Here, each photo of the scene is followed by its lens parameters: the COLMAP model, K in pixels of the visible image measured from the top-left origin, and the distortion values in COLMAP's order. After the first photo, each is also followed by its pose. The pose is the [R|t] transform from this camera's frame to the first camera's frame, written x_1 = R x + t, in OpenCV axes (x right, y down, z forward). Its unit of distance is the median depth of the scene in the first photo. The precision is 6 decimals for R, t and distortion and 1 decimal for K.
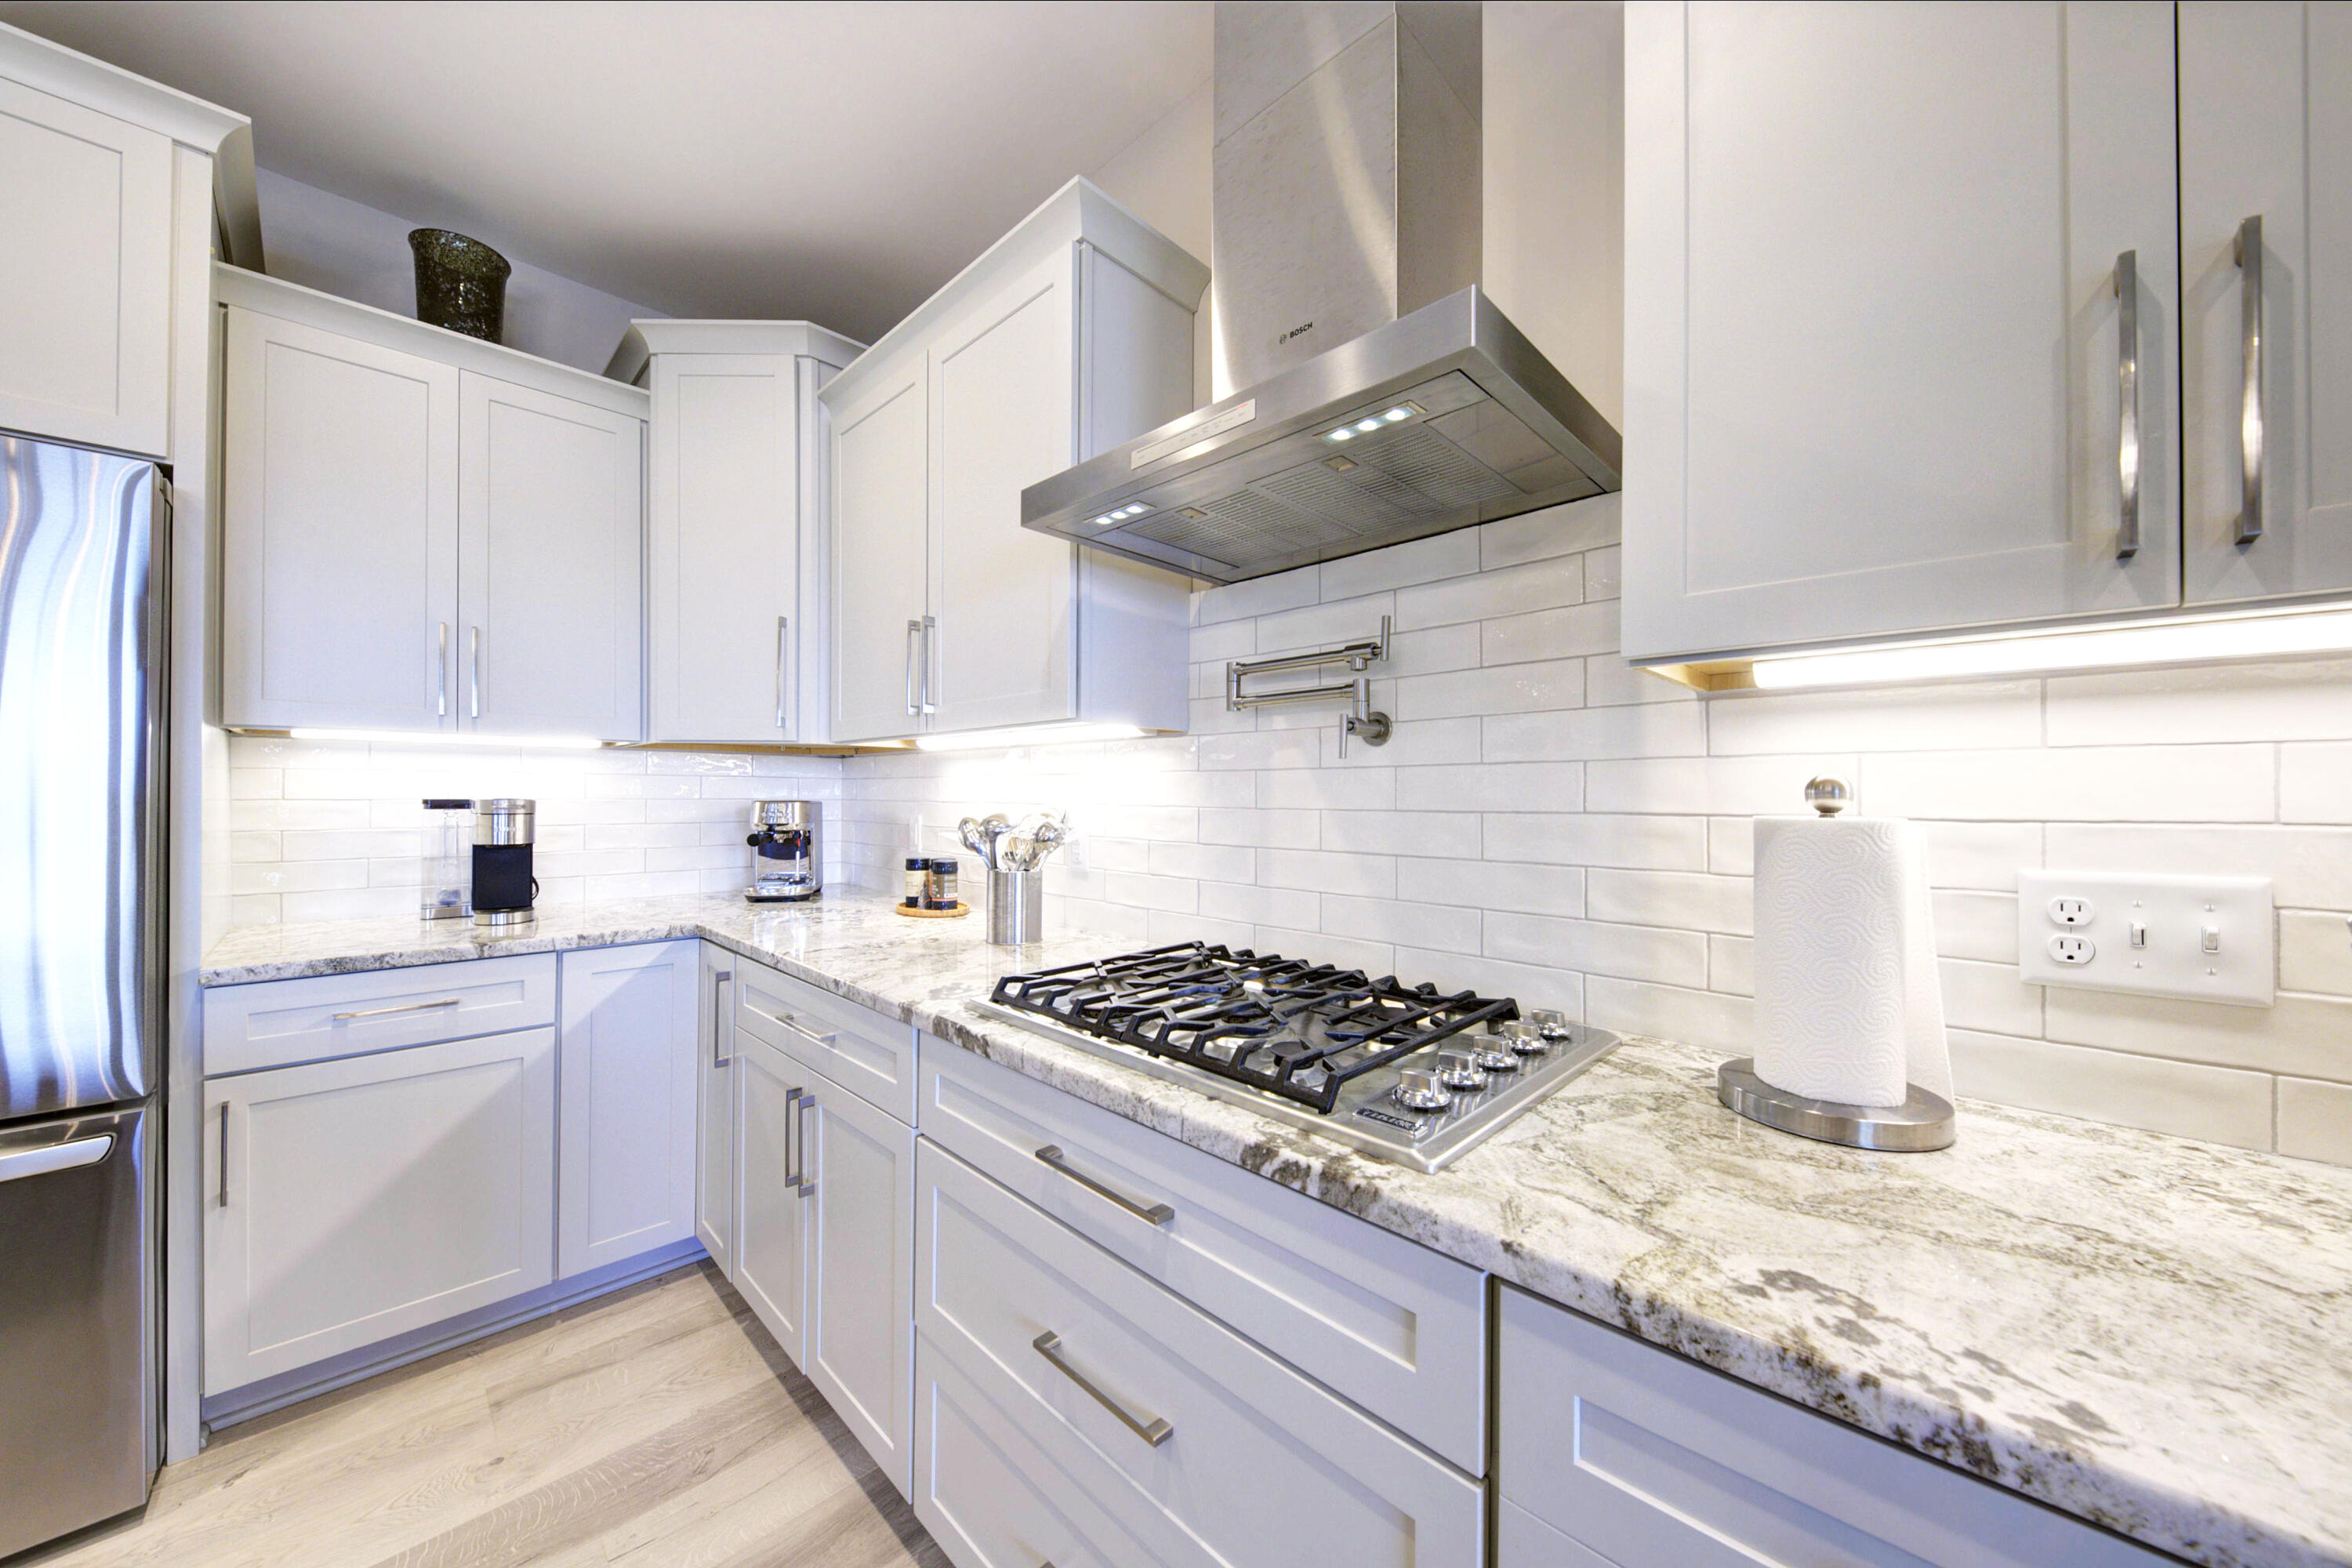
lens RADIAL K [[805.2, 0, 1171.6], [0, 805.2, 792.1], [0, 0, 1]] dist [0.007495, -0.005546]
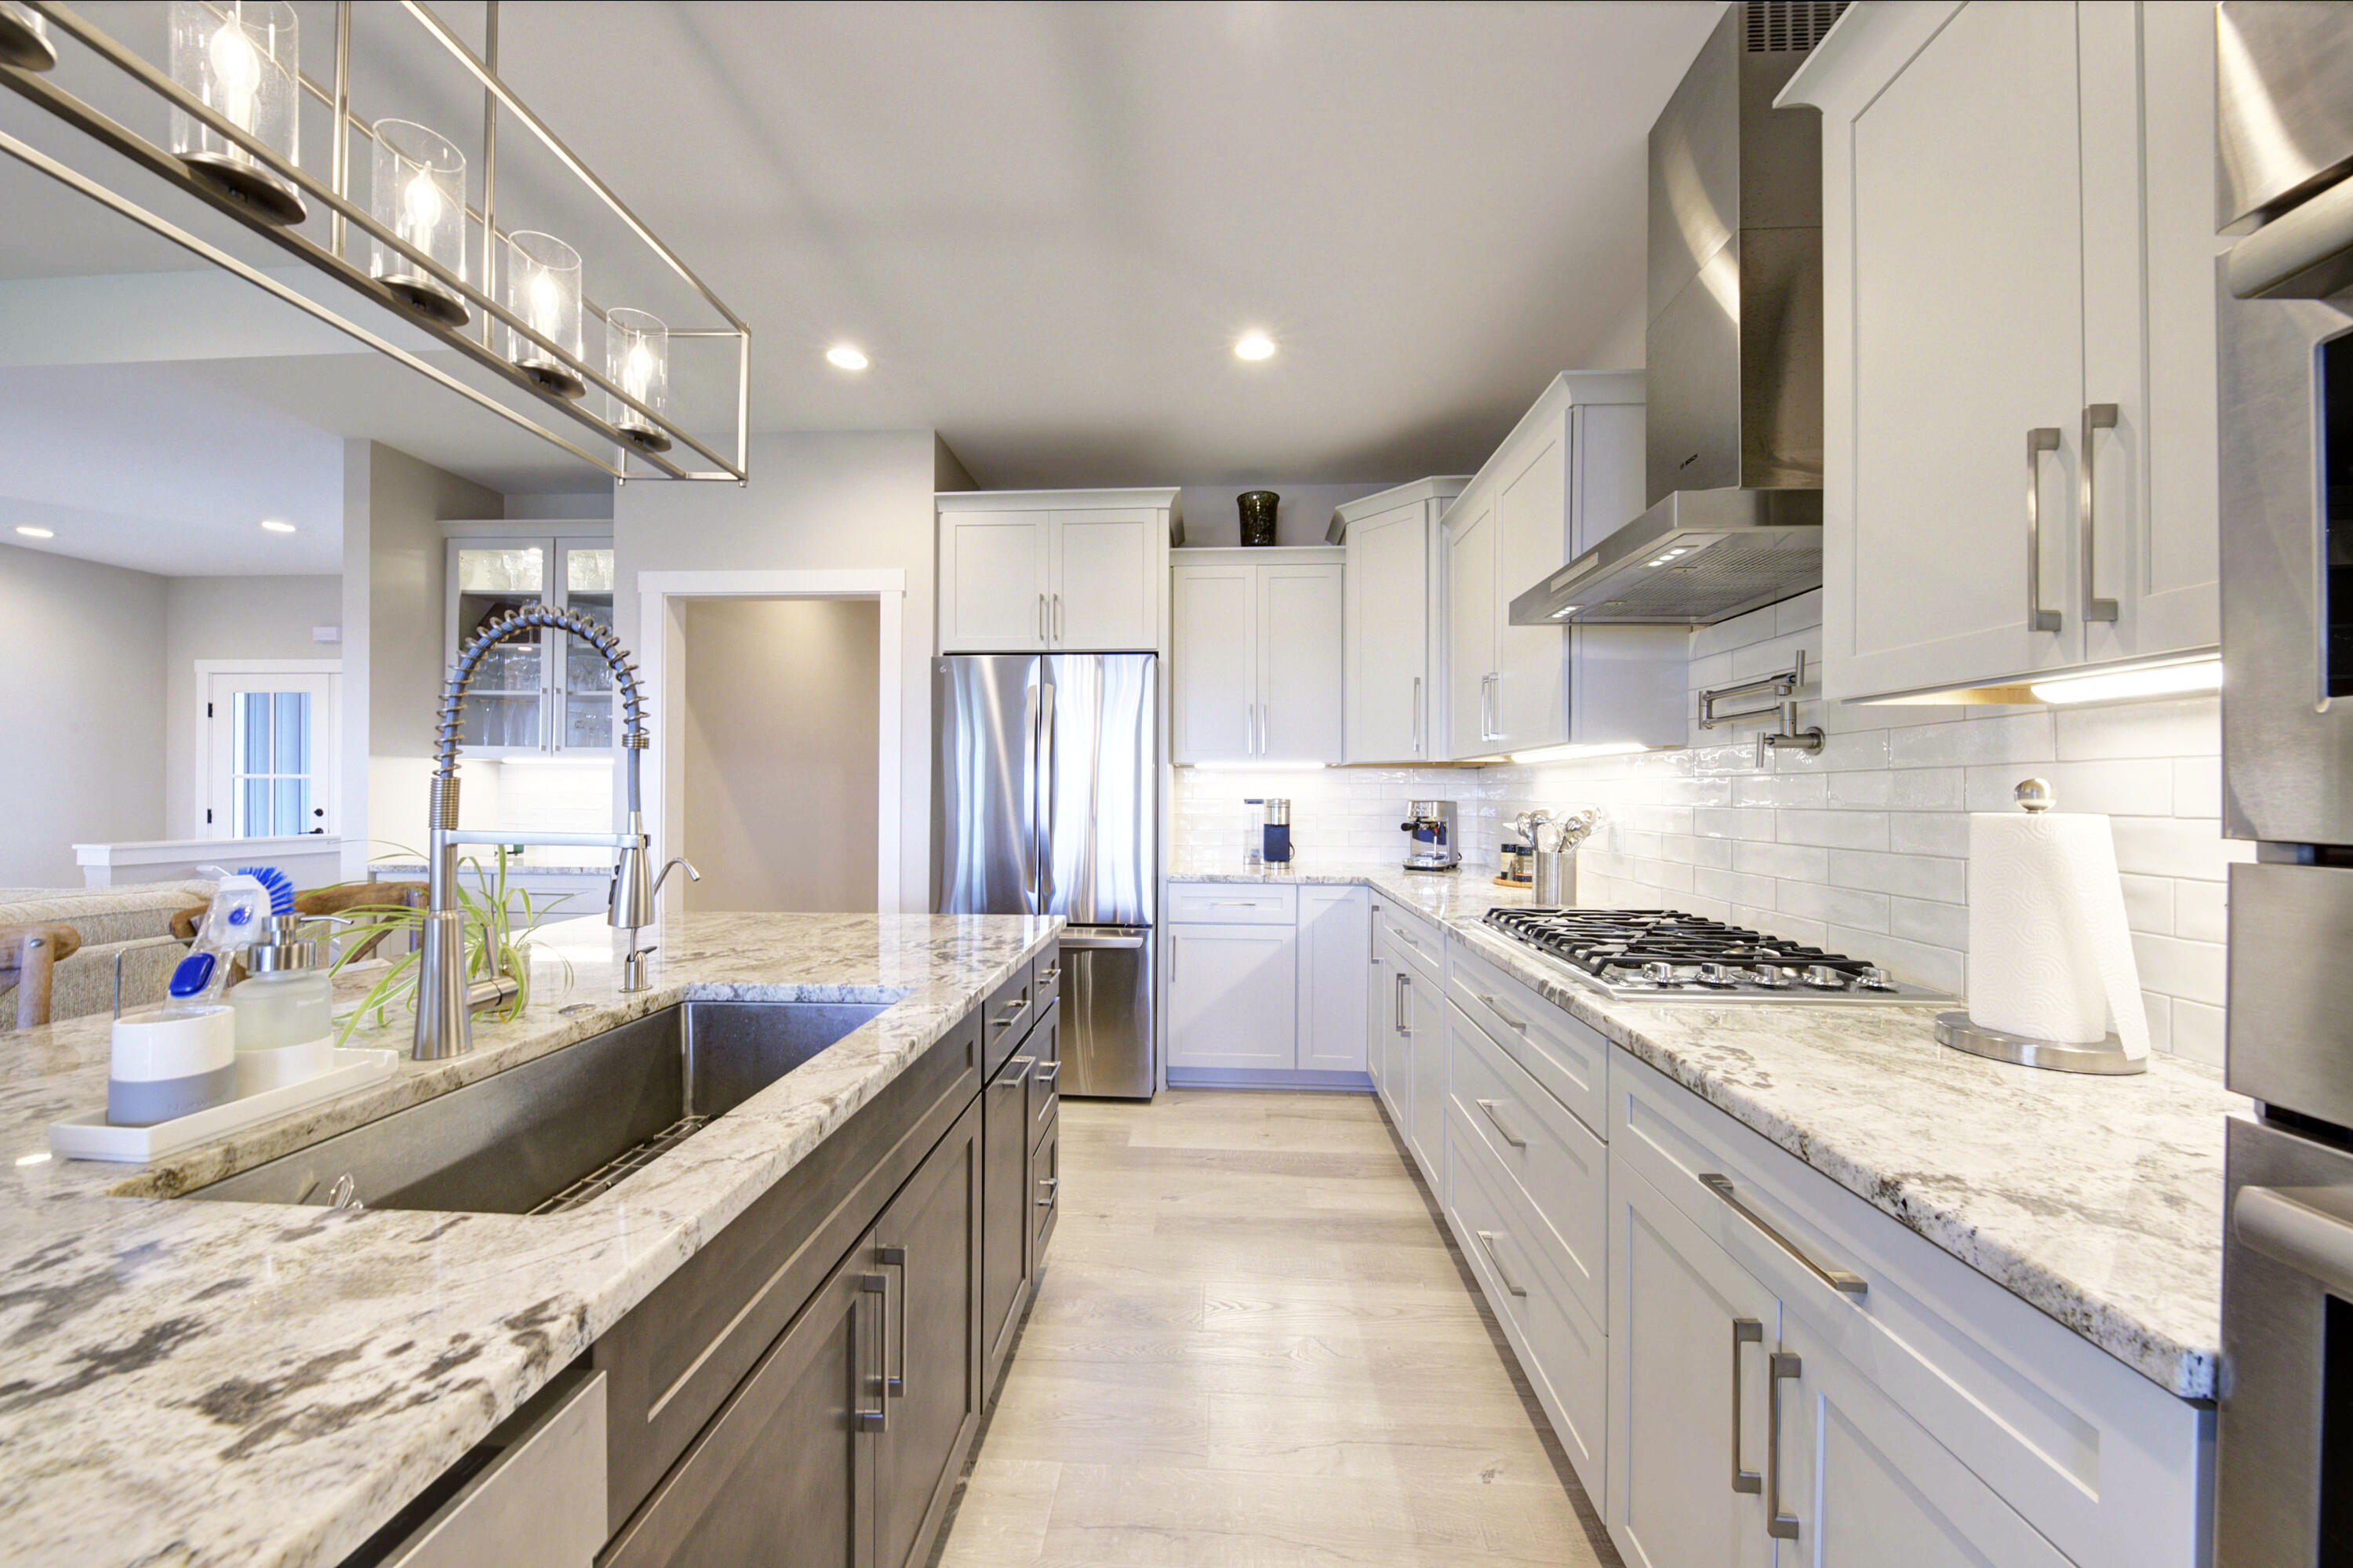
lens RADIAL K [[805.6, 0, 1172.1], [0, 805.6, 792.1], [0, 0, 1]] dist [0.007495, -0.005546]
pose [[0.654863, -0.002988, -0.755742, 0.408897], [0.000358, 0.999993, -0.003644, 0.000606], [0.755747, 0.002116, 0.654860, -0.378714]]
